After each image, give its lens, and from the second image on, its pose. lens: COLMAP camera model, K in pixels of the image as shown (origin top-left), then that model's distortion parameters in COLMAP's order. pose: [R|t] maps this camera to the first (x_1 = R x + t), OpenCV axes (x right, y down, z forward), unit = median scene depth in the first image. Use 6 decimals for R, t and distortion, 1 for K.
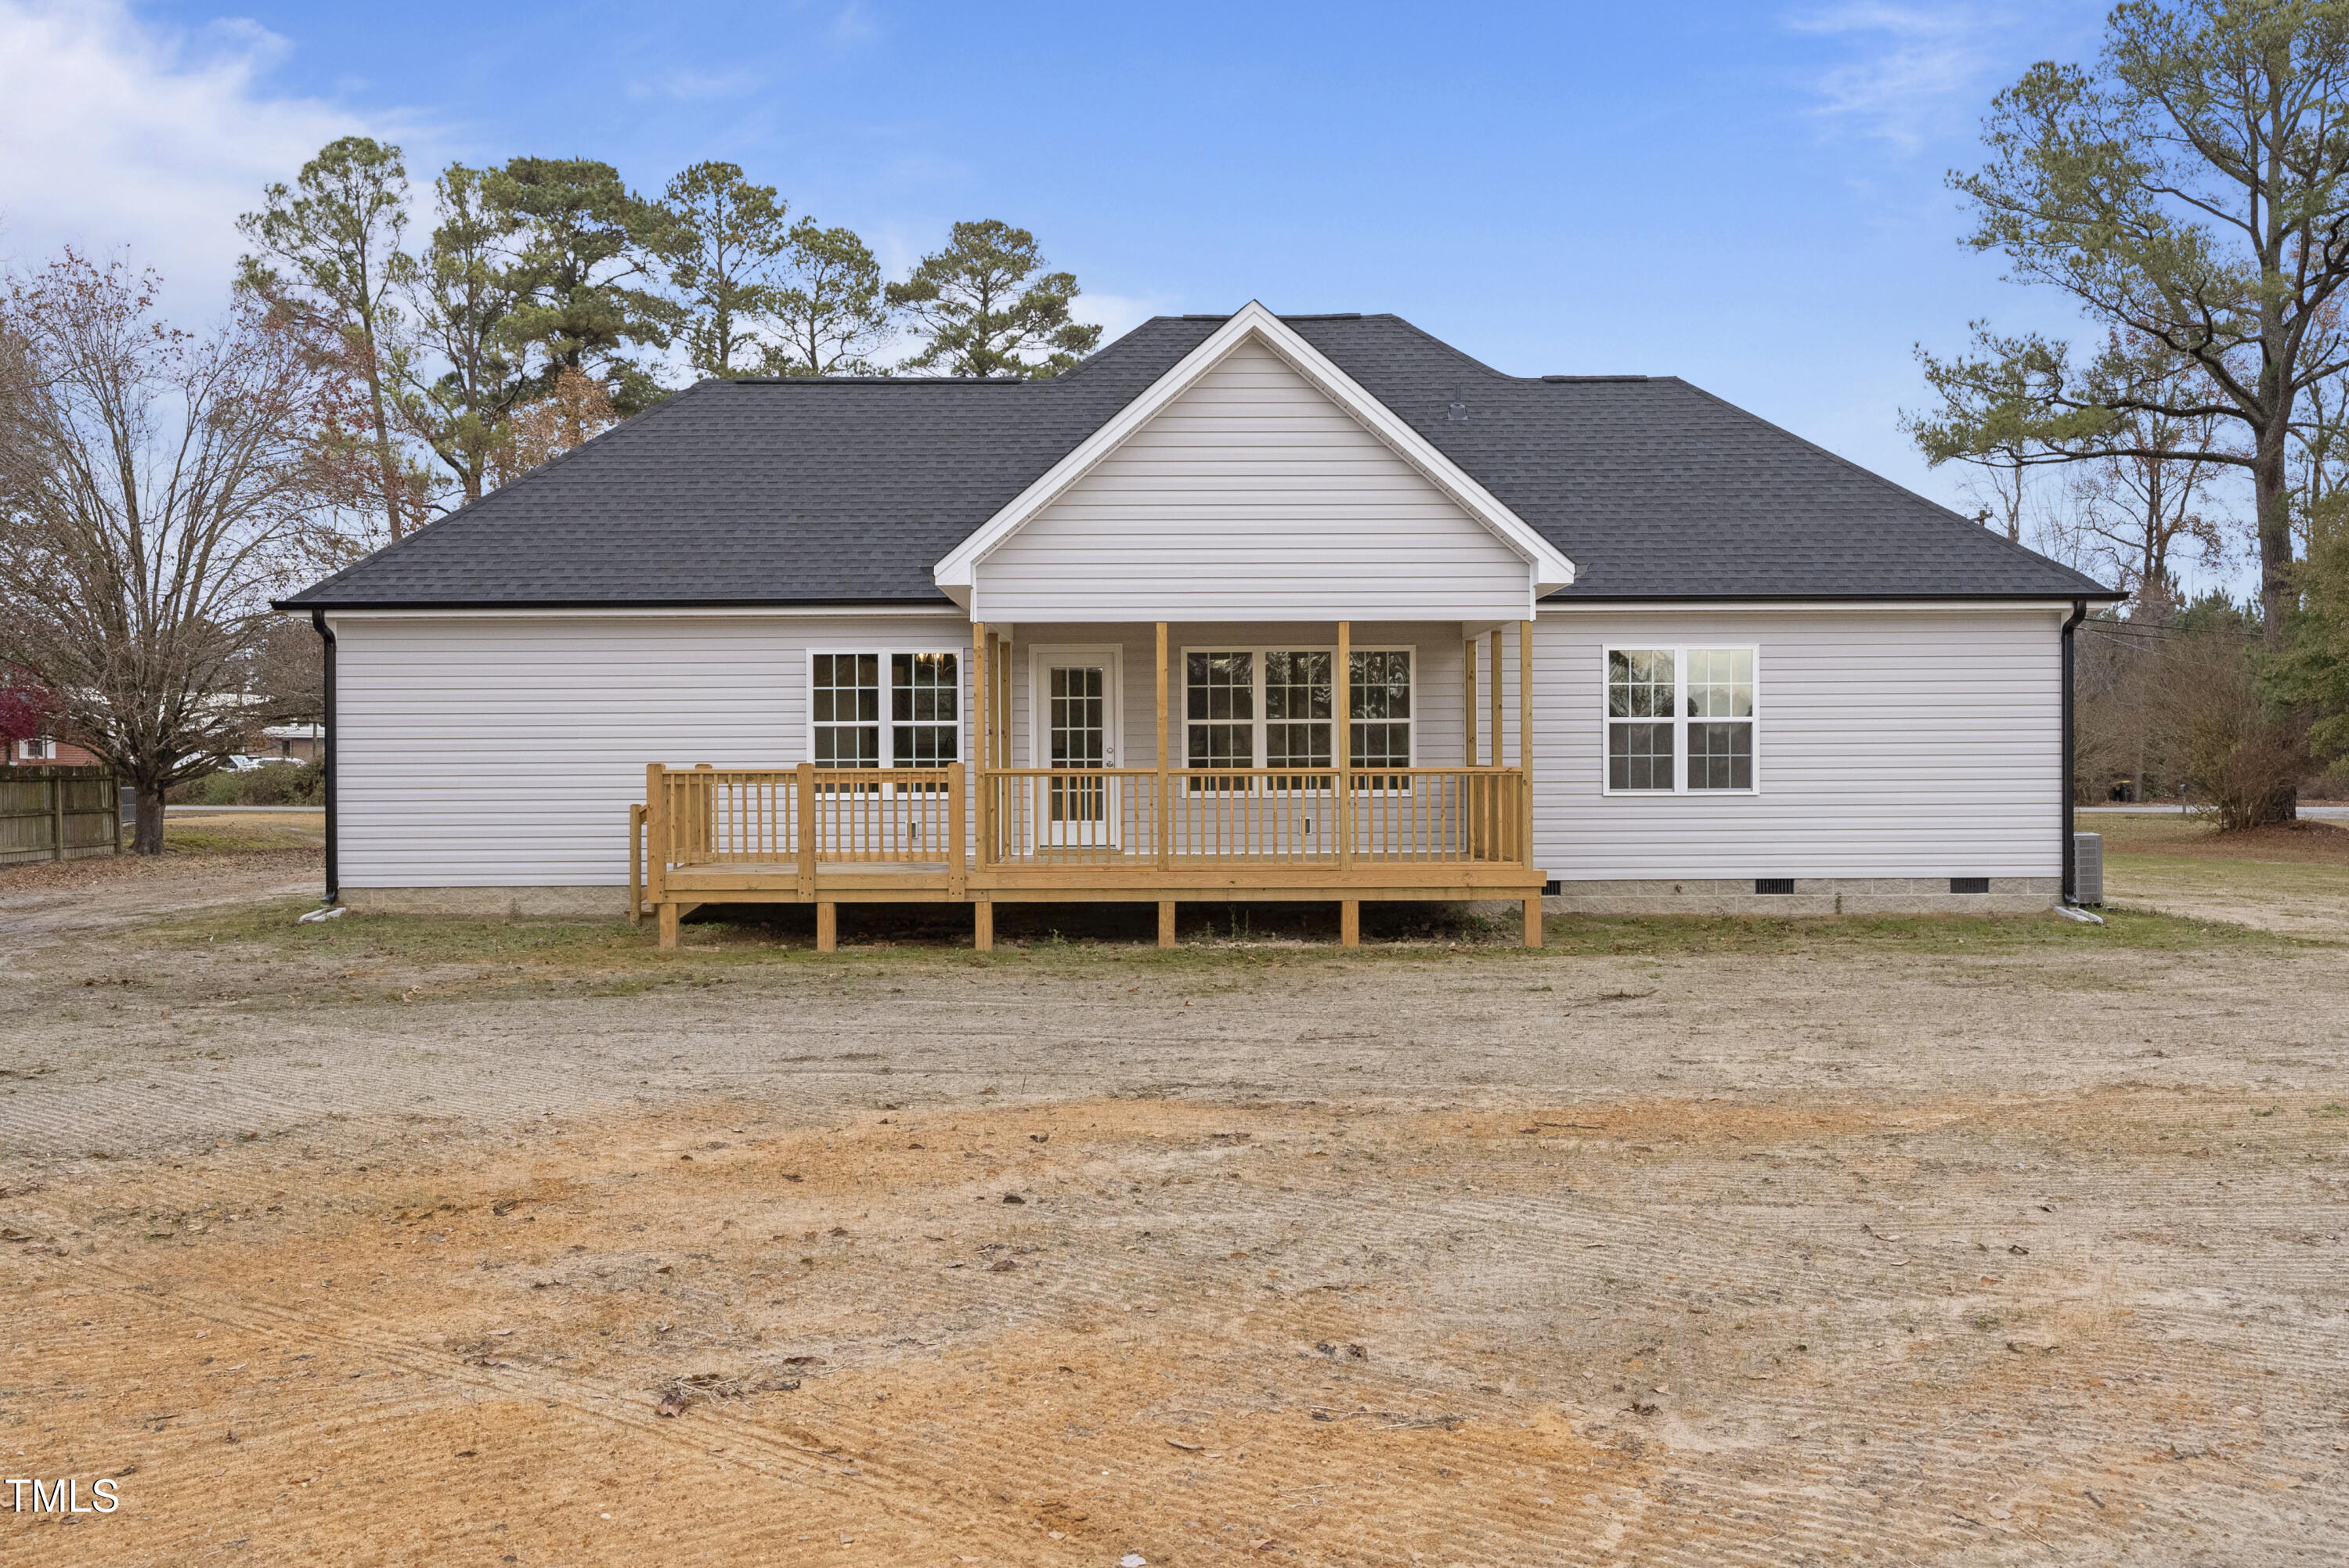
lens RADIAL K [[1889.7, 0, 1150.2], [0, 1889.7, 783.0], [0, 0, 1]] dist [-0.008612, -0.001571]
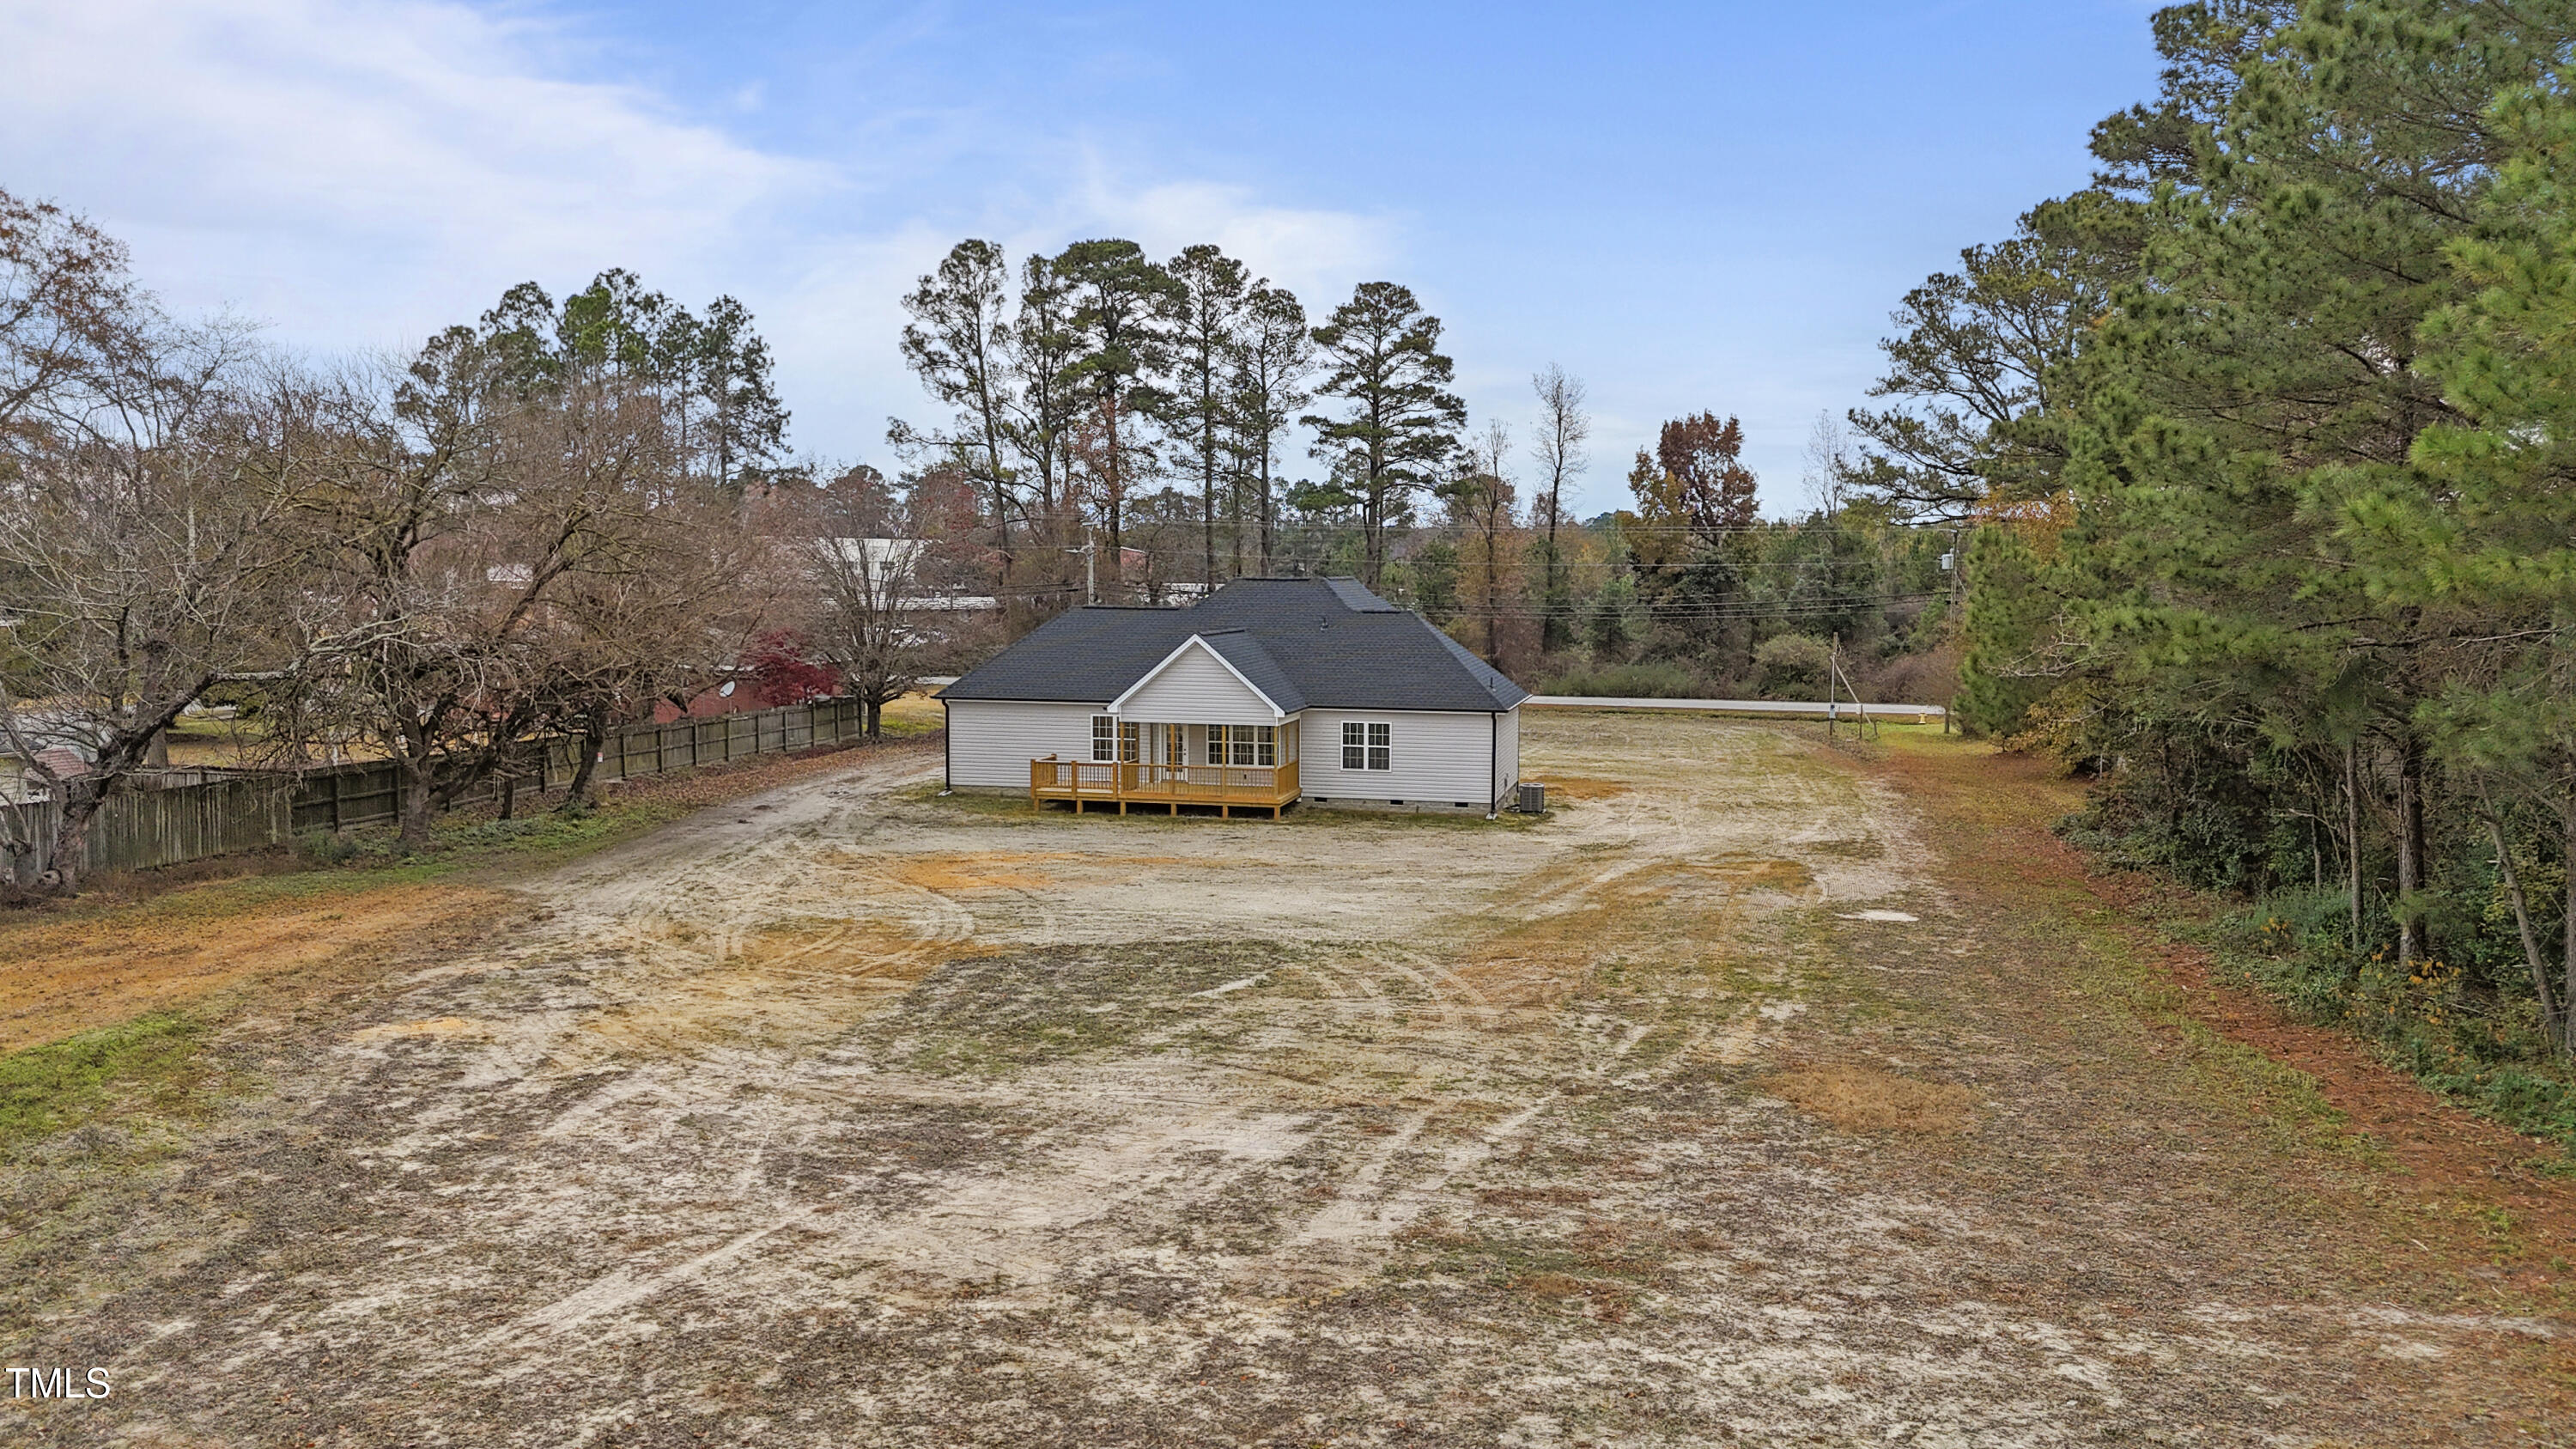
lens RADIAL K [[1871.2, 0, 1288.0], [0, 1871.2, 724.5], [0, 0, 1]] dist [0.075002, -0.000636]
pose [[0.970515, 0.030960, -0.239044, 0.207685], [-0.013081, 0.997020, 0.076022, -0.069697], [0.240685, -0.070653, 0.968028, -0.454498]]
